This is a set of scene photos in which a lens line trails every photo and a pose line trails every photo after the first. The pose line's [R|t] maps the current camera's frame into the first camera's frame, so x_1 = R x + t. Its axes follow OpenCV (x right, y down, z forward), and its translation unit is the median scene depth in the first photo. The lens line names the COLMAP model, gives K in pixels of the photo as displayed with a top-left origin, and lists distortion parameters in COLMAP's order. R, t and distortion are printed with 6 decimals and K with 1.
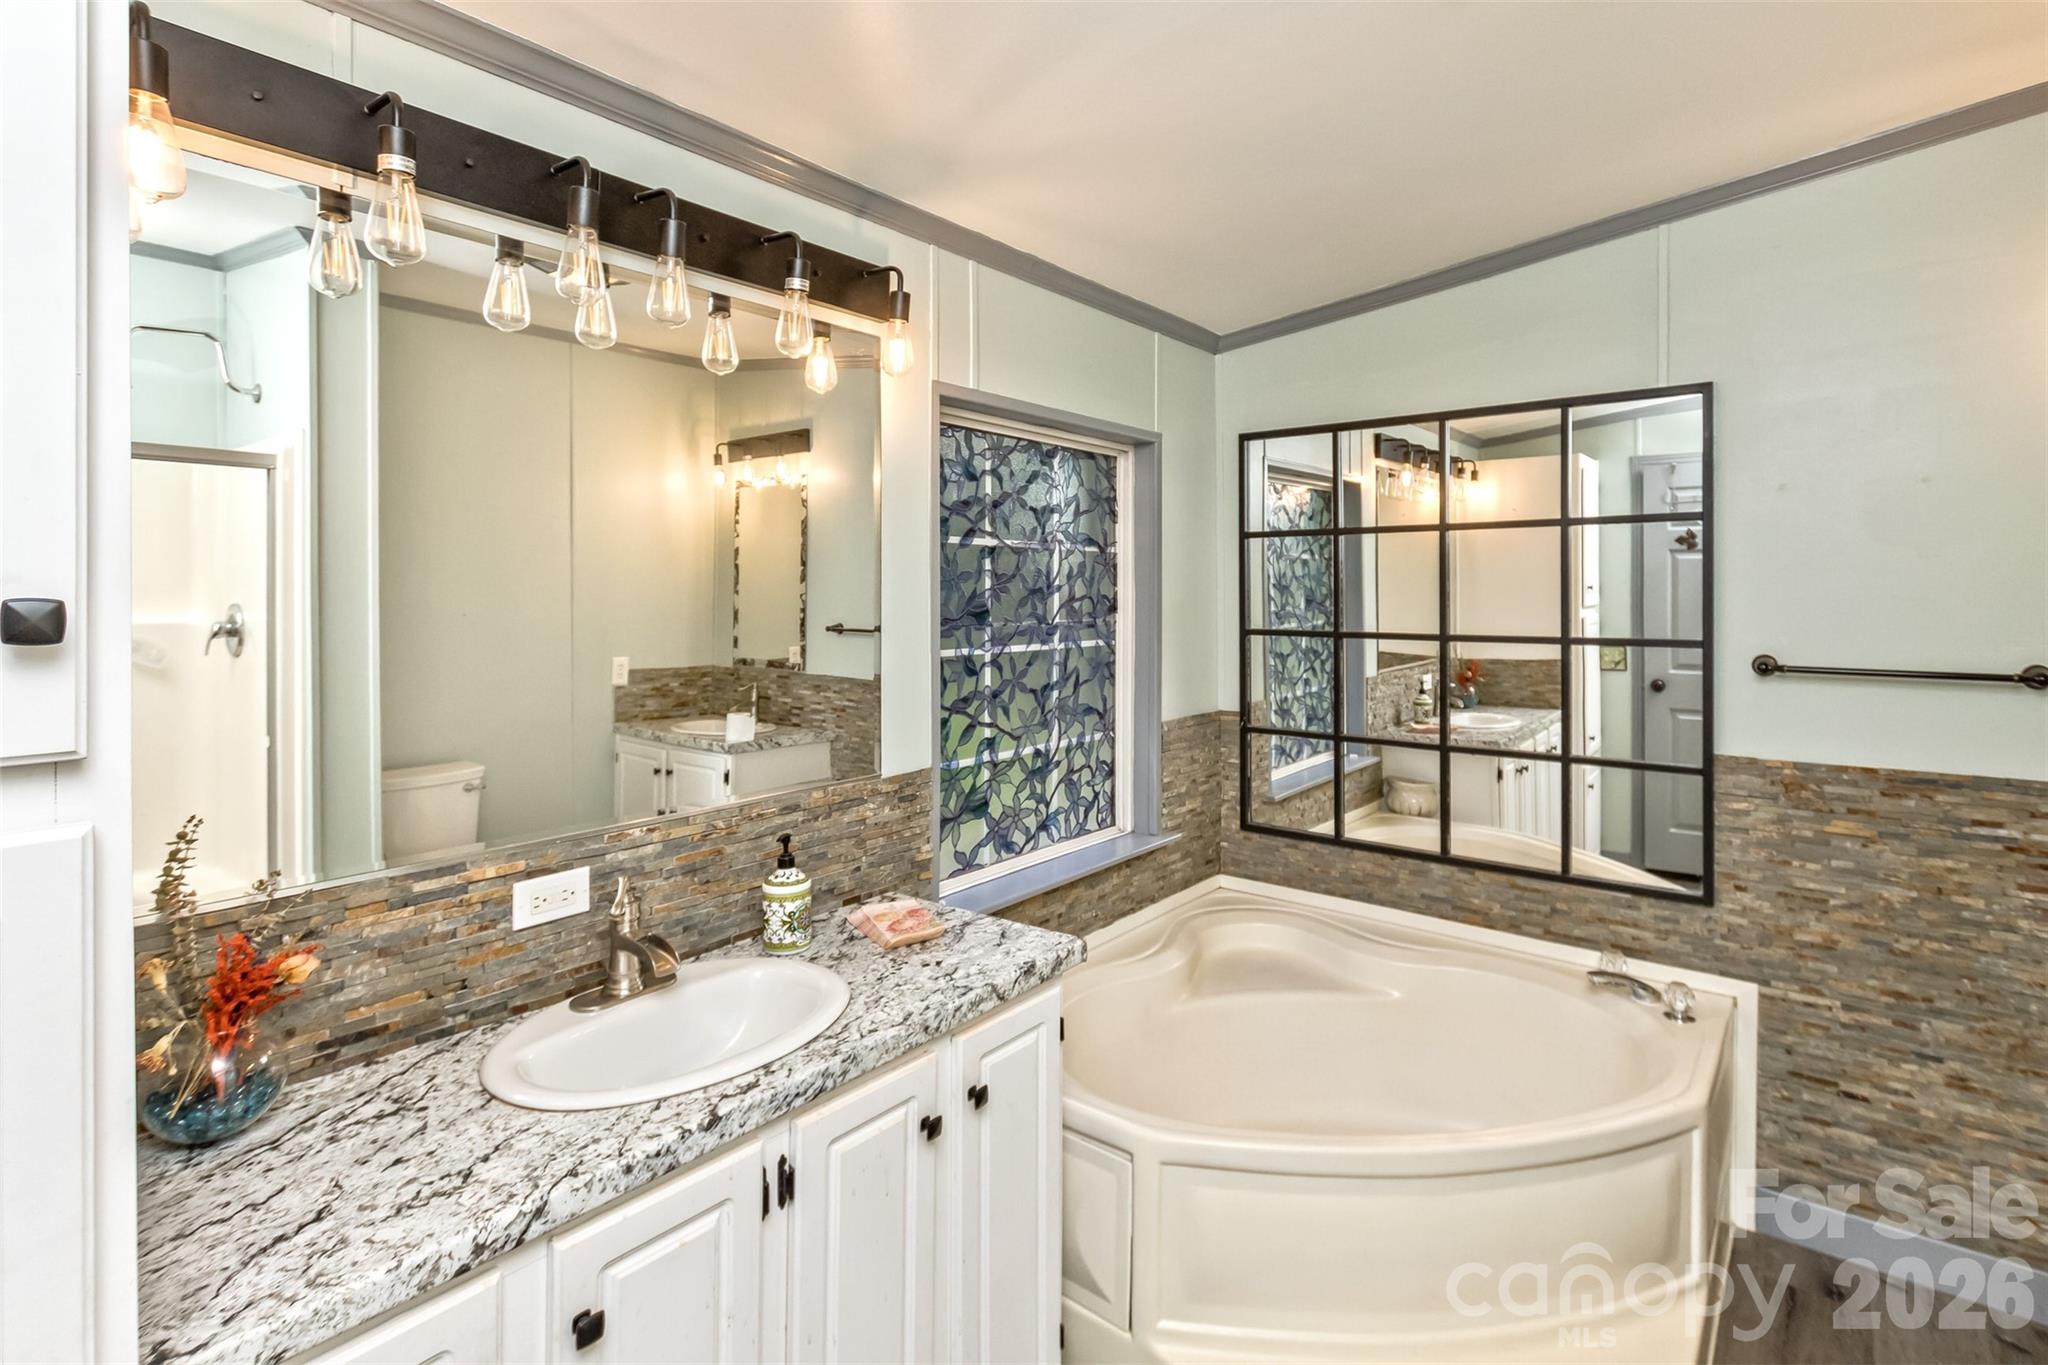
lens RADIAL K [[975.5, 0, 1036.8], [0, 975.5, 599.5], [0, 0, 1]] dist [-0.001246, 0.001710]
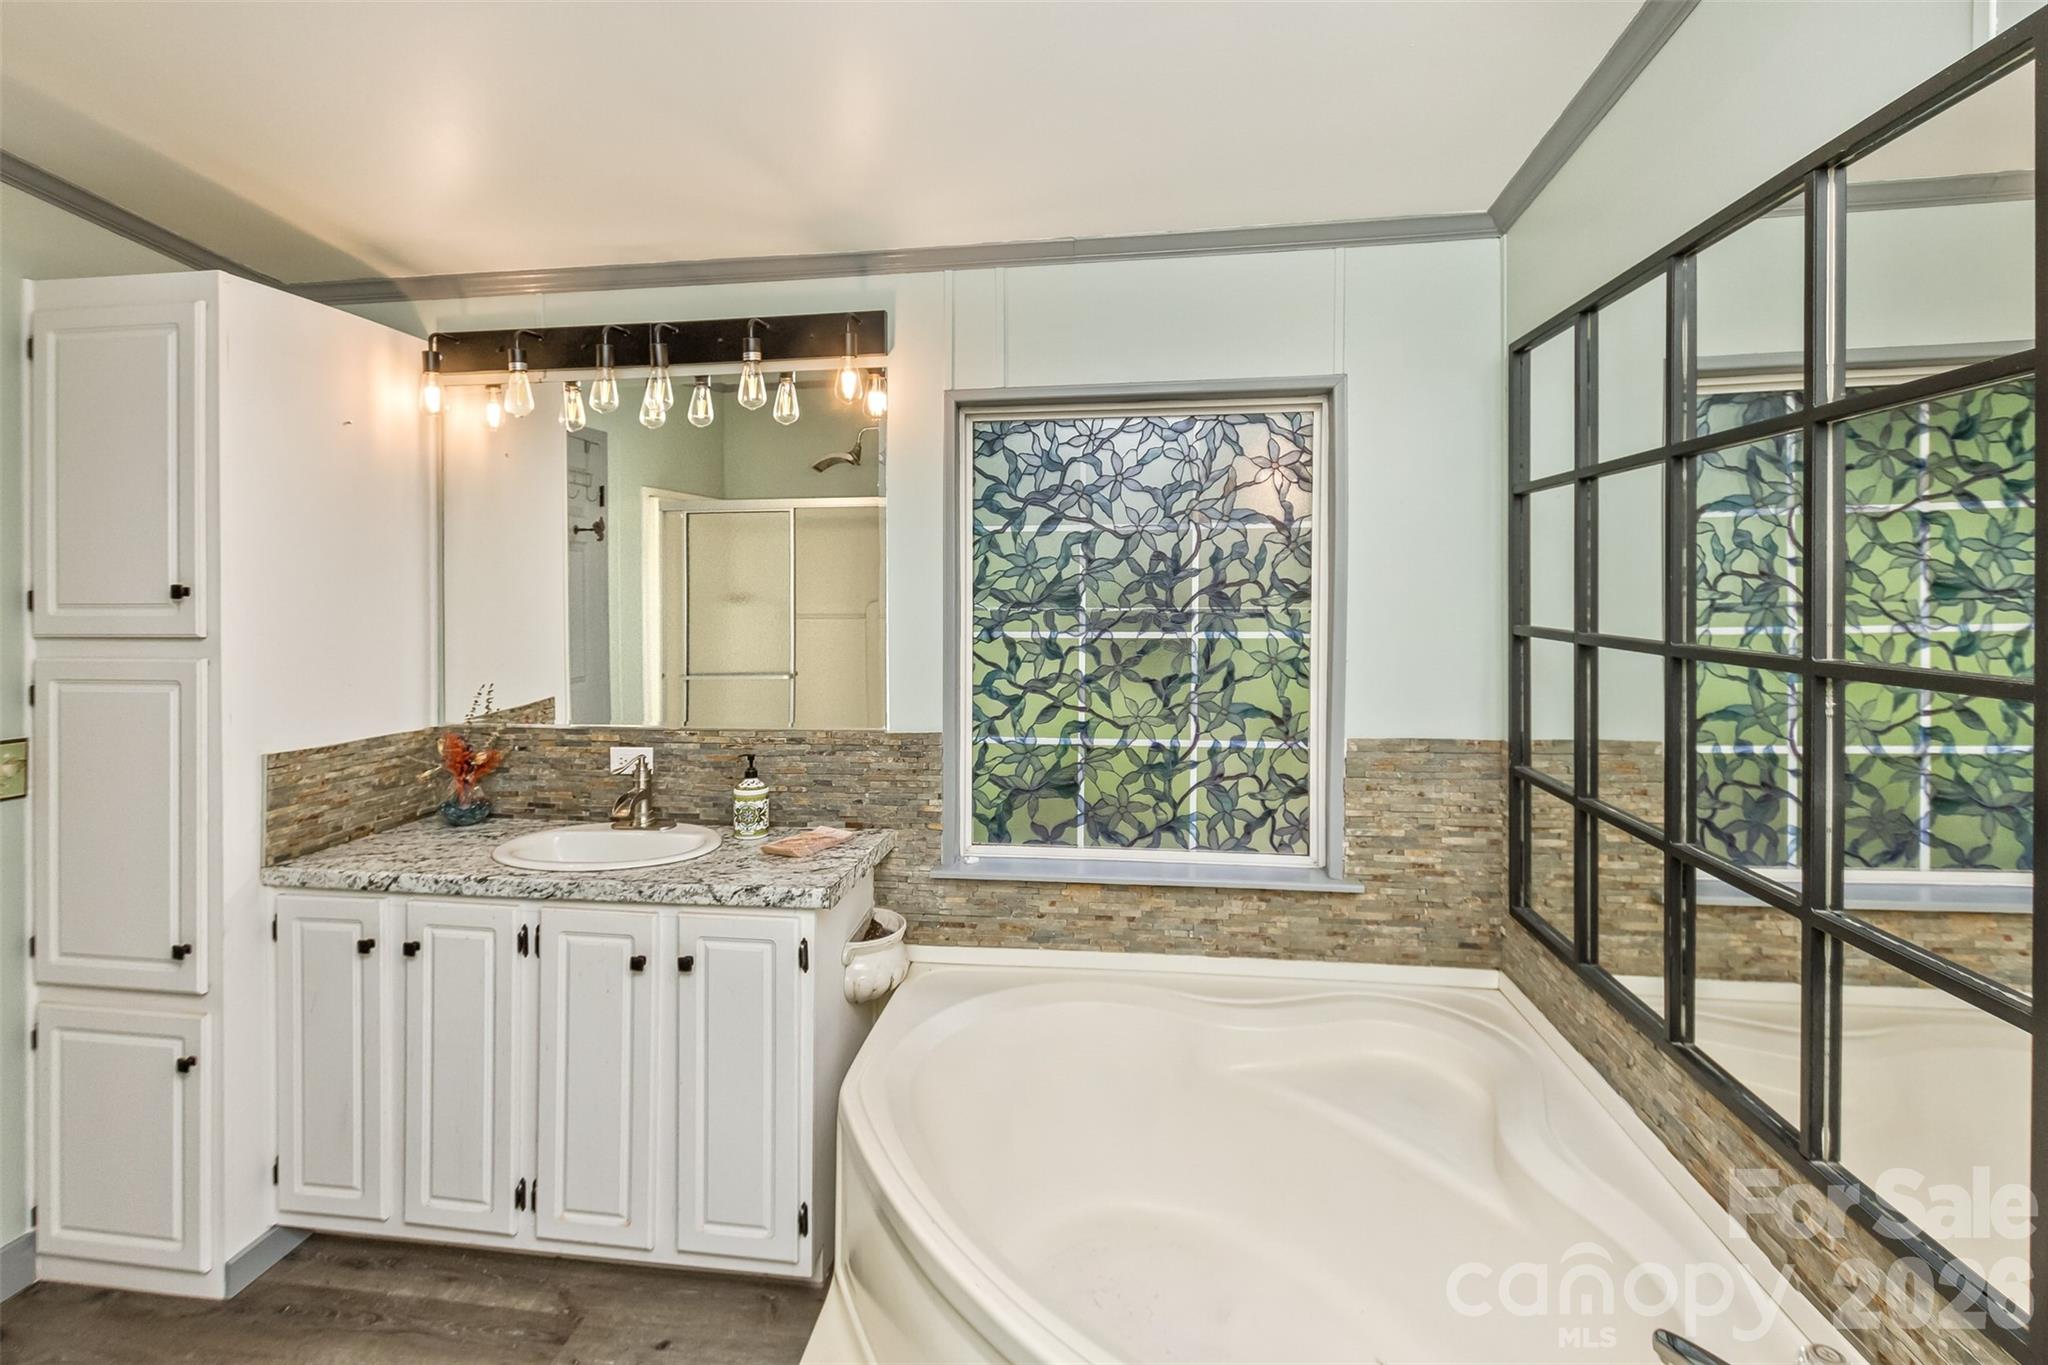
lens RADIAL K [[975.5, 0, 1107.4], [0, 975.5, 592.7], [0, 0, 1]] dist [-0.001246, 0.001710]
pose [[0.512778, 0.000397, -0.858521, 0.810033], [0.002230, 0.999996, 0.001794, 0.006218], [0.858518, -0.002835, 0.512775, 0.488680]]
